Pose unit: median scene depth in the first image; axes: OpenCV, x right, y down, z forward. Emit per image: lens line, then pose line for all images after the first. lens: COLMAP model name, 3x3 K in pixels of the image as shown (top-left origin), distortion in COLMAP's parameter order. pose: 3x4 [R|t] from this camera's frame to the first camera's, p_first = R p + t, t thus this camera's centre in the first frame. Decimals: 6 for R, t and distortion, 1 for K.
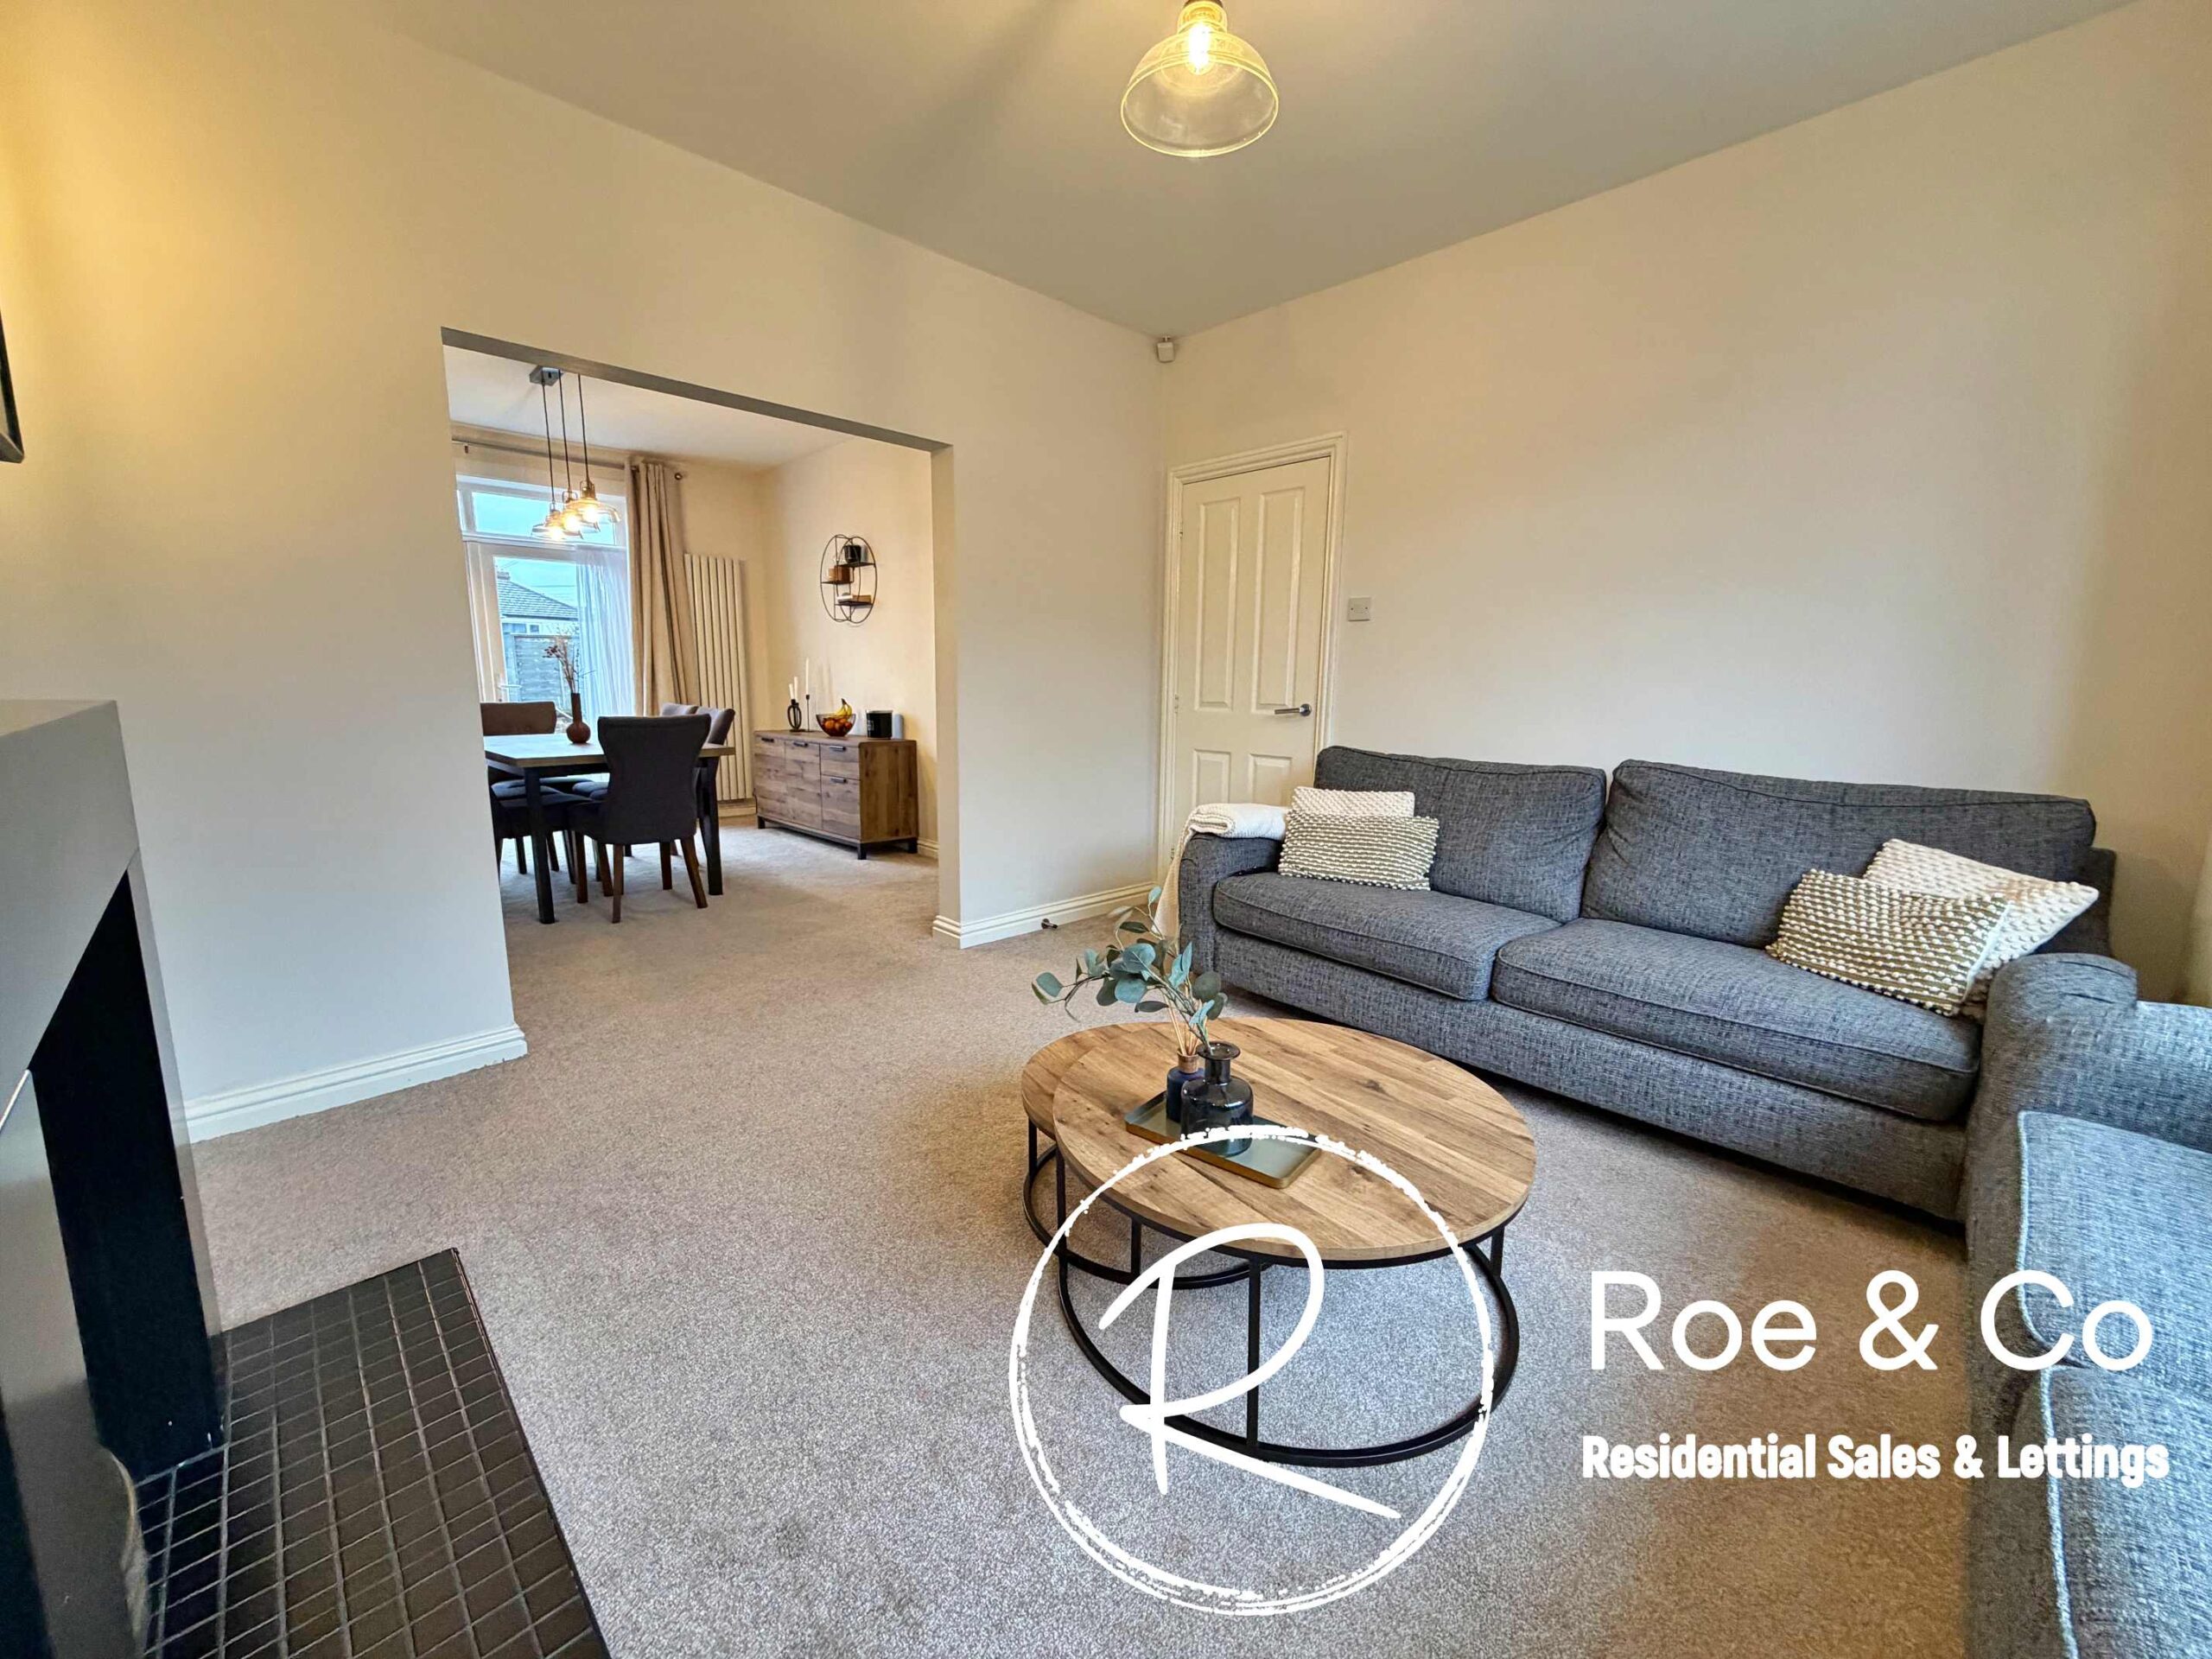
lens RADIAL K [[876.2, 0, 1098.9], [0, 876.2, 827.2], [0, 0, 1]] dist [-0.000044, -0.000294]
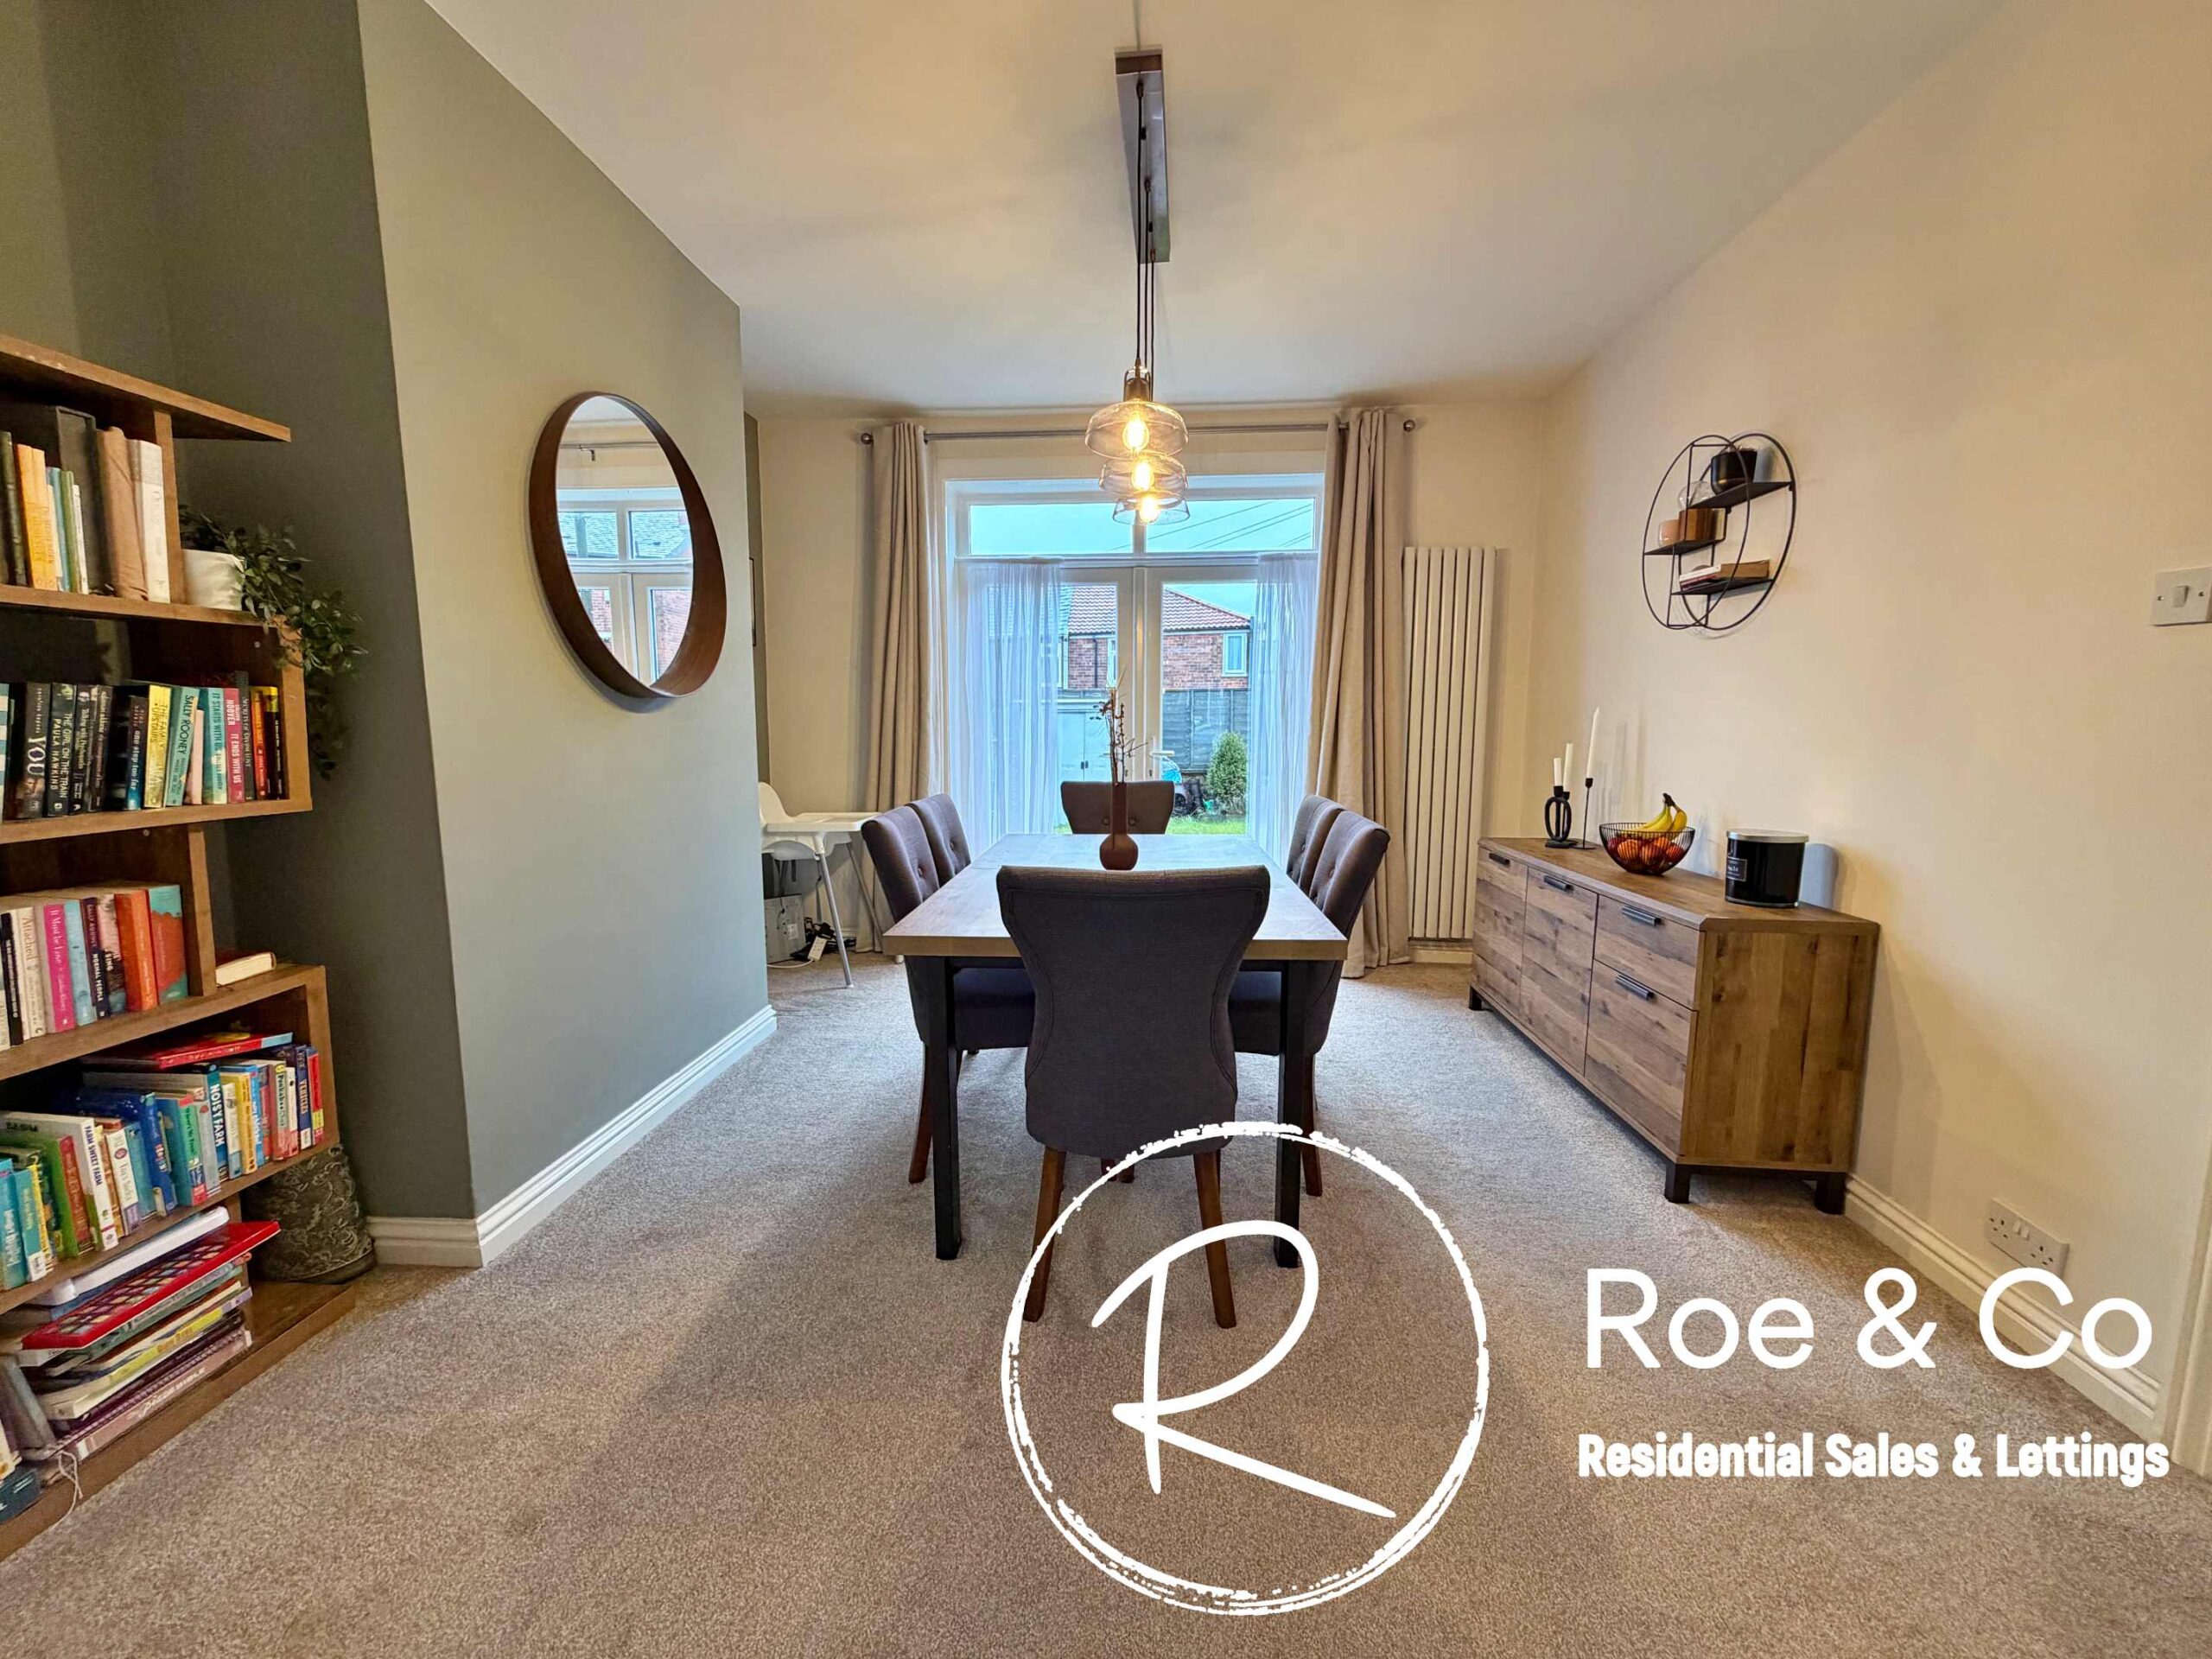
lens RADIAL K [[876.2, 0, 1098.9], [0, 876.2, 827.2], [0, 0, 1]] dist [-0.000044, -0.000294]
pose [[0.661701, 0.079493, -0.745542, -0.146879], [-0.117426, 0.993080, 0.001666, -0.096288], [0.740516, 0.086444, 0.666456, 0.478355]]
